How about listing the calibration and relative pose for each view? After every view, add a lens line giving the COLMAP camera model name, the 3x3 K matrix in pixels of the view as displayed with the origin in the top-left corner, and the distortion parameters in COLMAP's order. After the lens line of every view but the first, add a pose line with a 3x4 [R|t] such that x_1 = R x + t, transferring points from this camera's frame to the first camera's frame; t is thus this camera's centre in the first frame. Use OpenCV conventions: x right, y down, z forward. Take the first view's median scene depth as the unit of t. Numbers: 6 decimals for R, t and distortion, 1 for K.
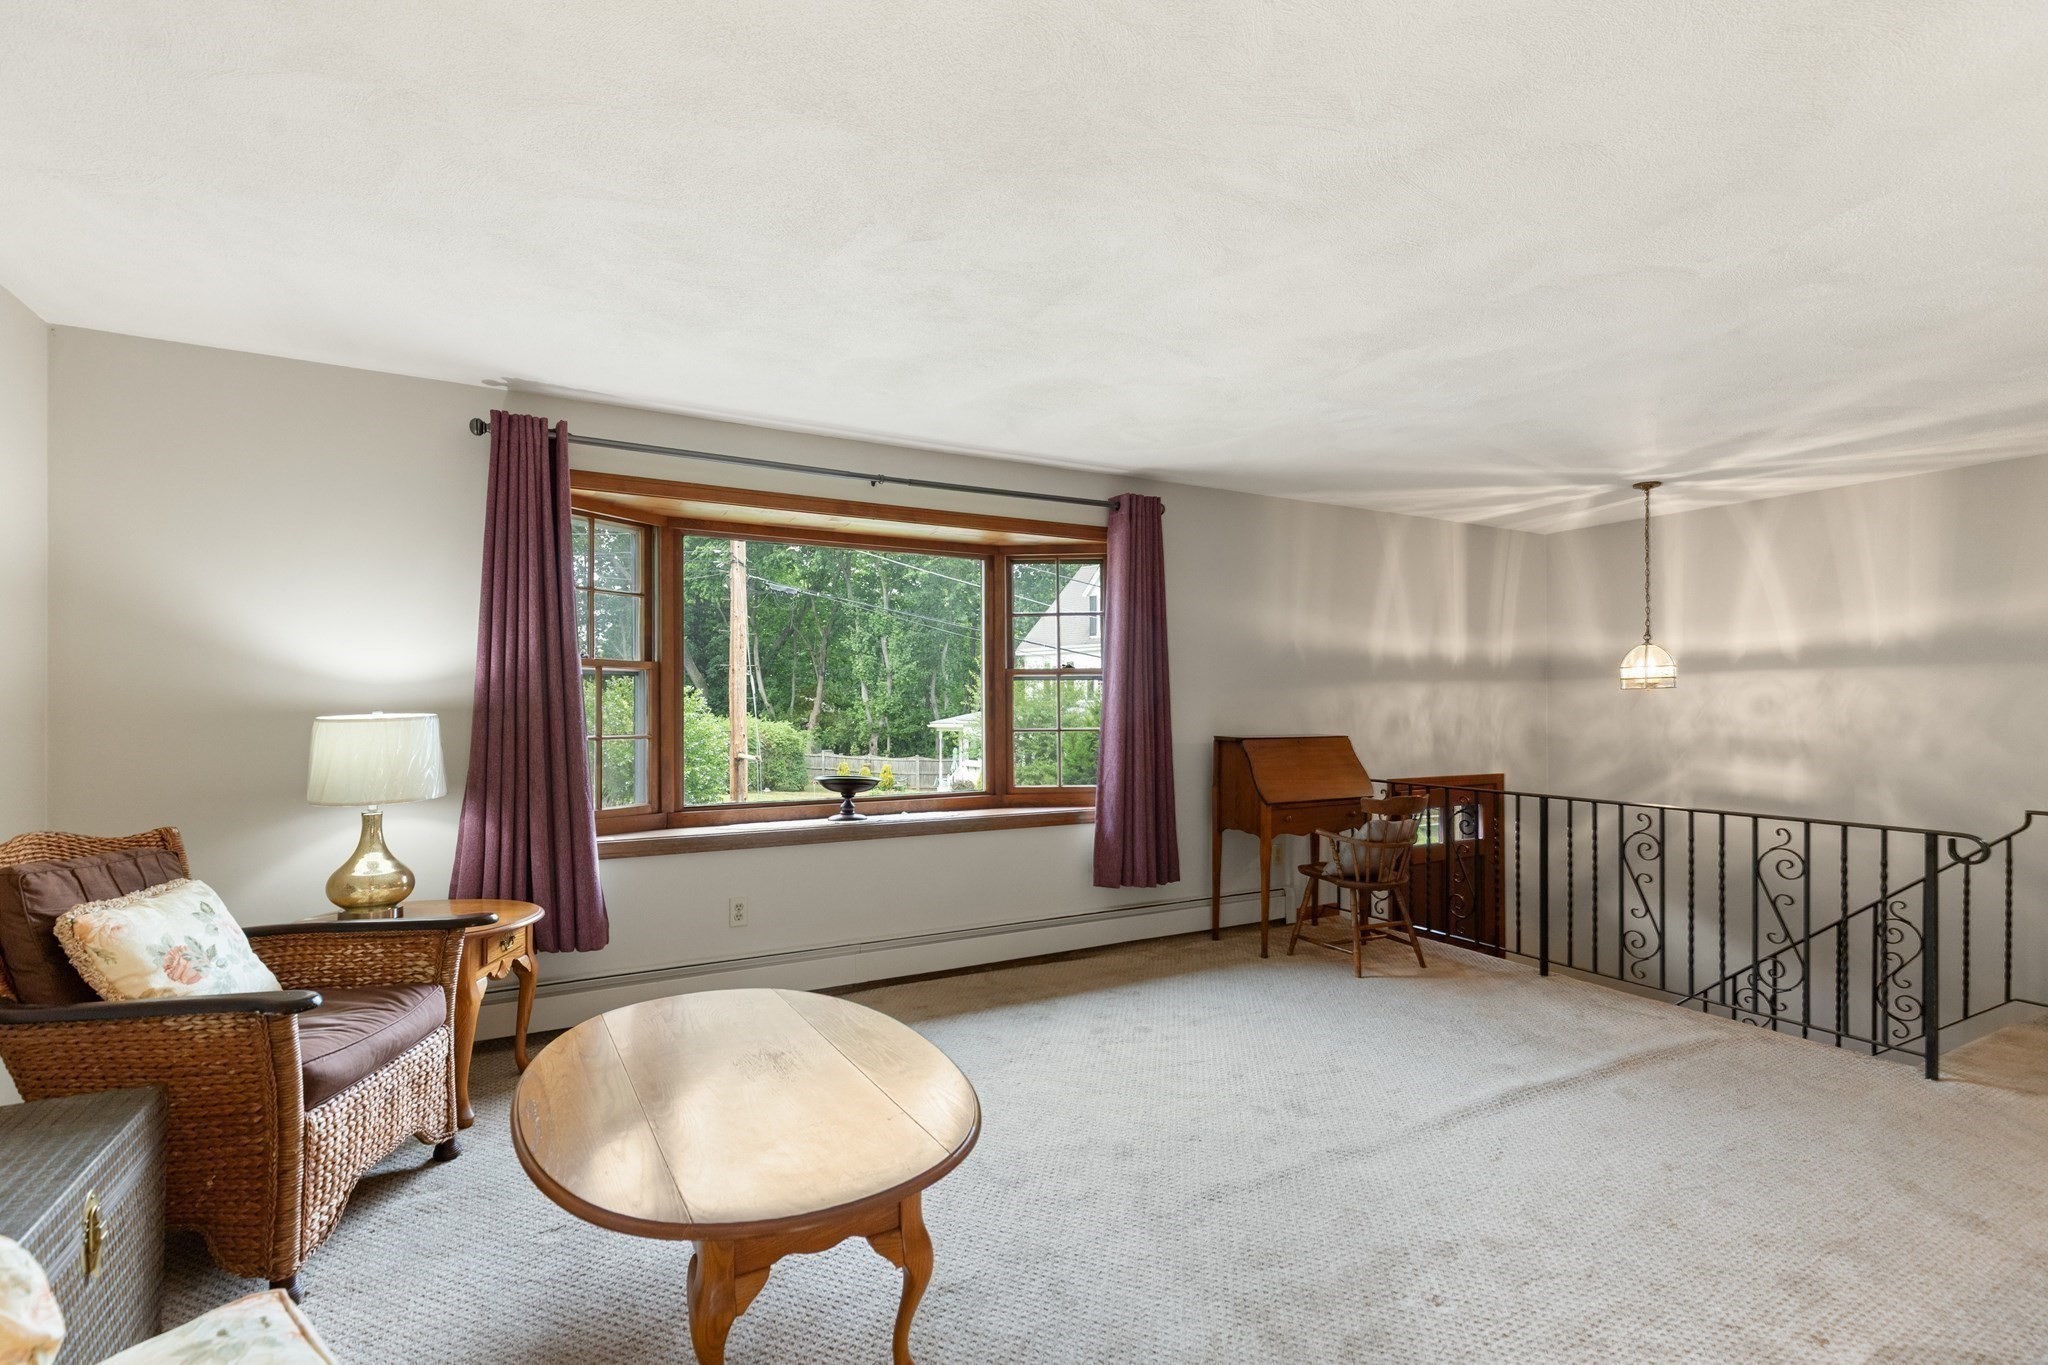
lens RADIAL K [[929.9, 0, 1002.7], [0, 929.9, 713.5], [0, 0, 1]] dist [0.001280, -0.000910]
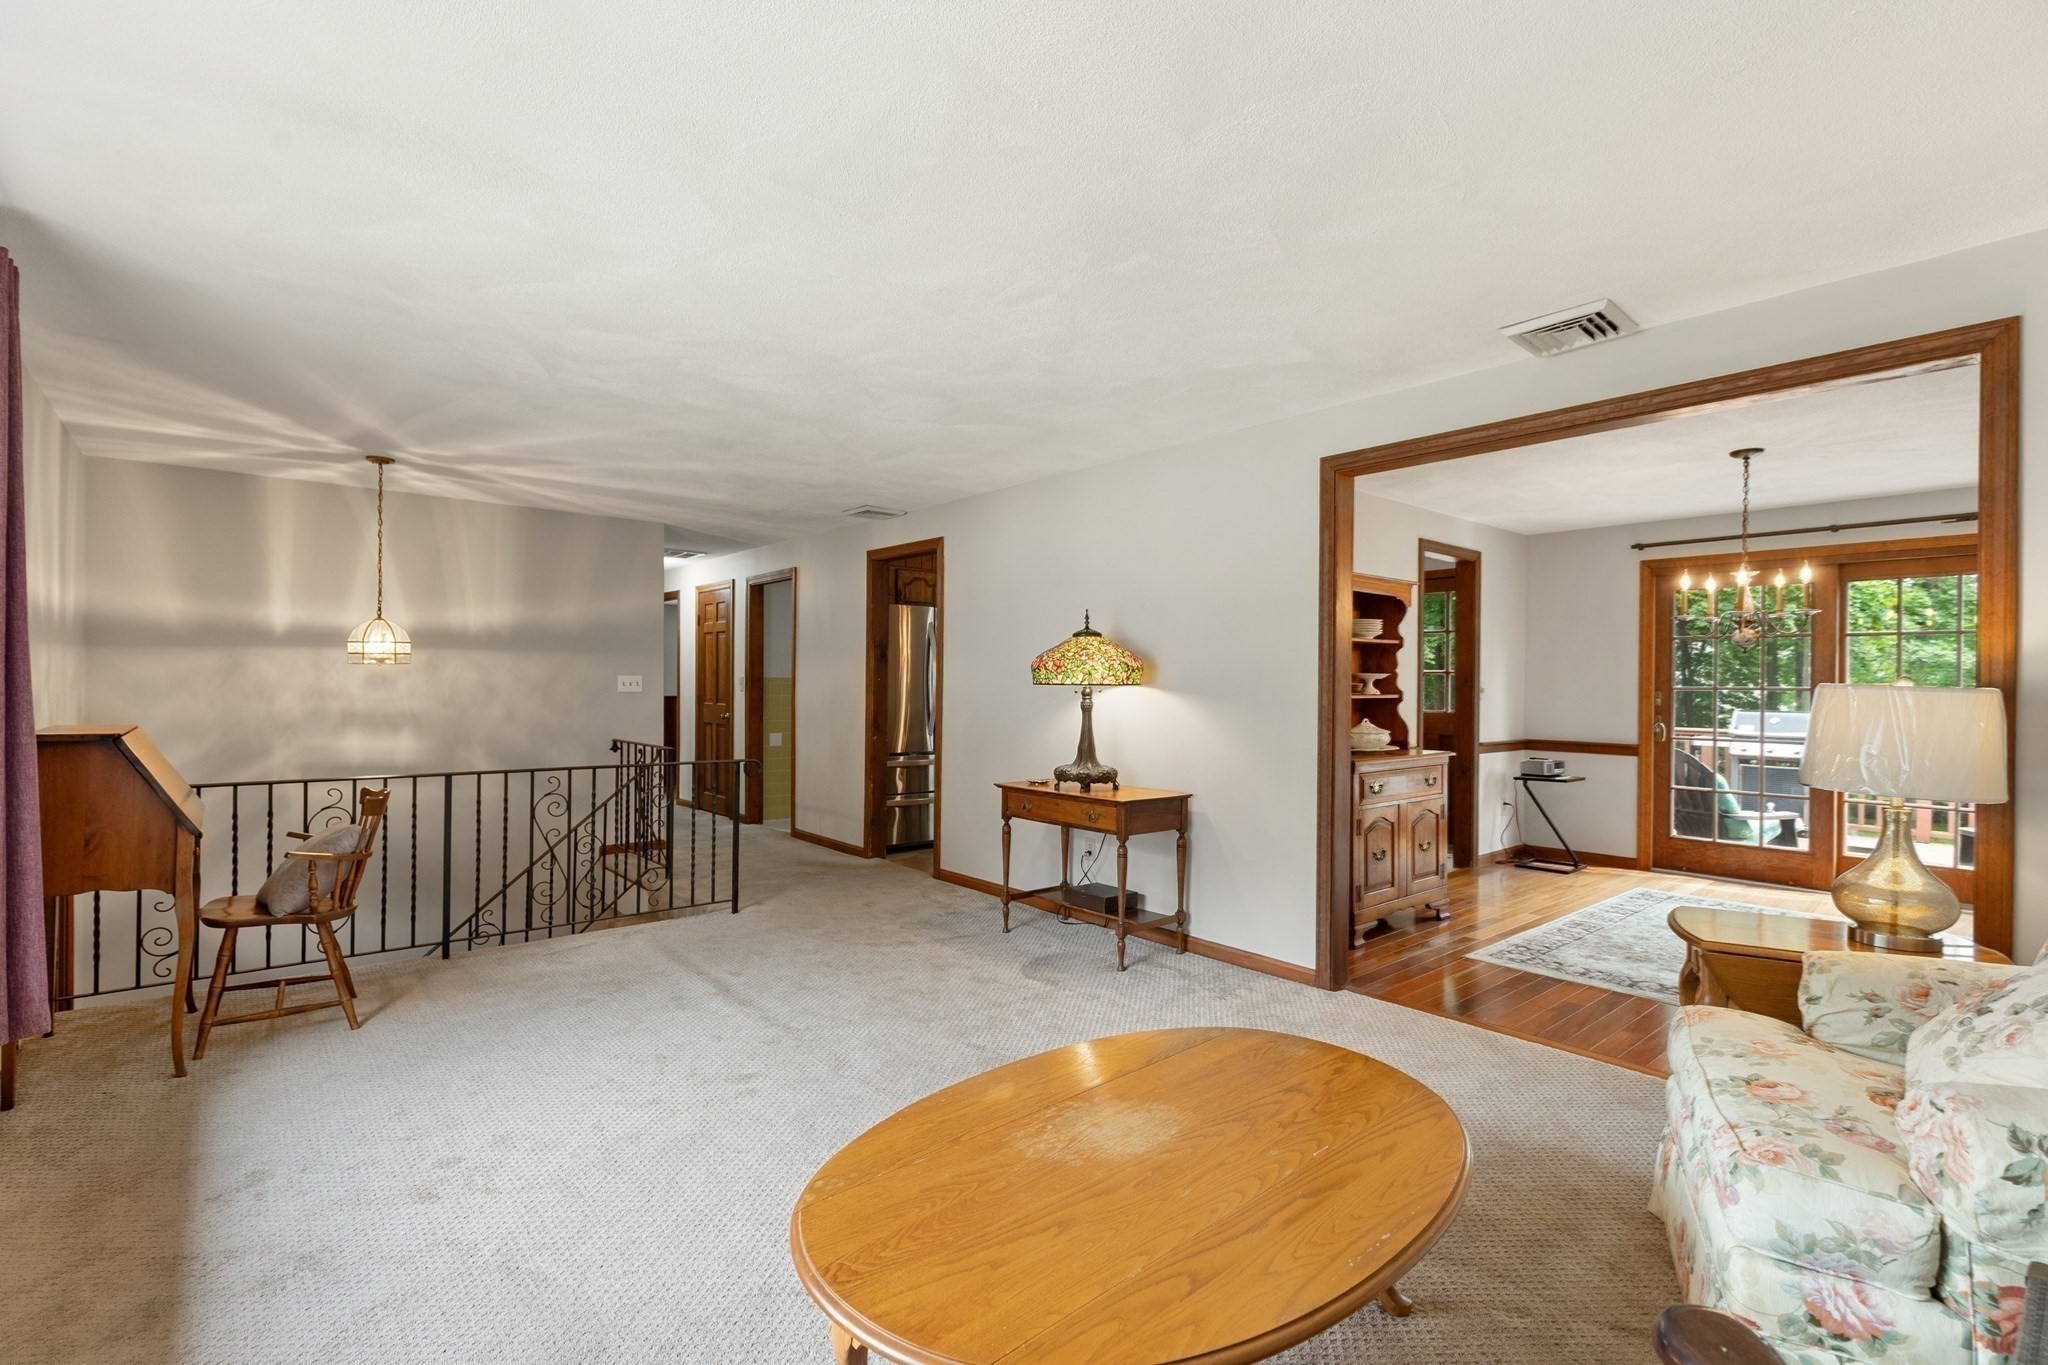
lens RADIAL K [[929.9, 0, 1014.1], [0, 929.9, 671.1], [0, 0, 1]] dist [0.001280, -0.000910]
pose [[-0.197160, 0.013378, 0.980280, -0.460080], [0.007147, 0.999900, -0.012209, -0.000955], [-0.980345, 0.004599, -0.197236, 0.572248]]
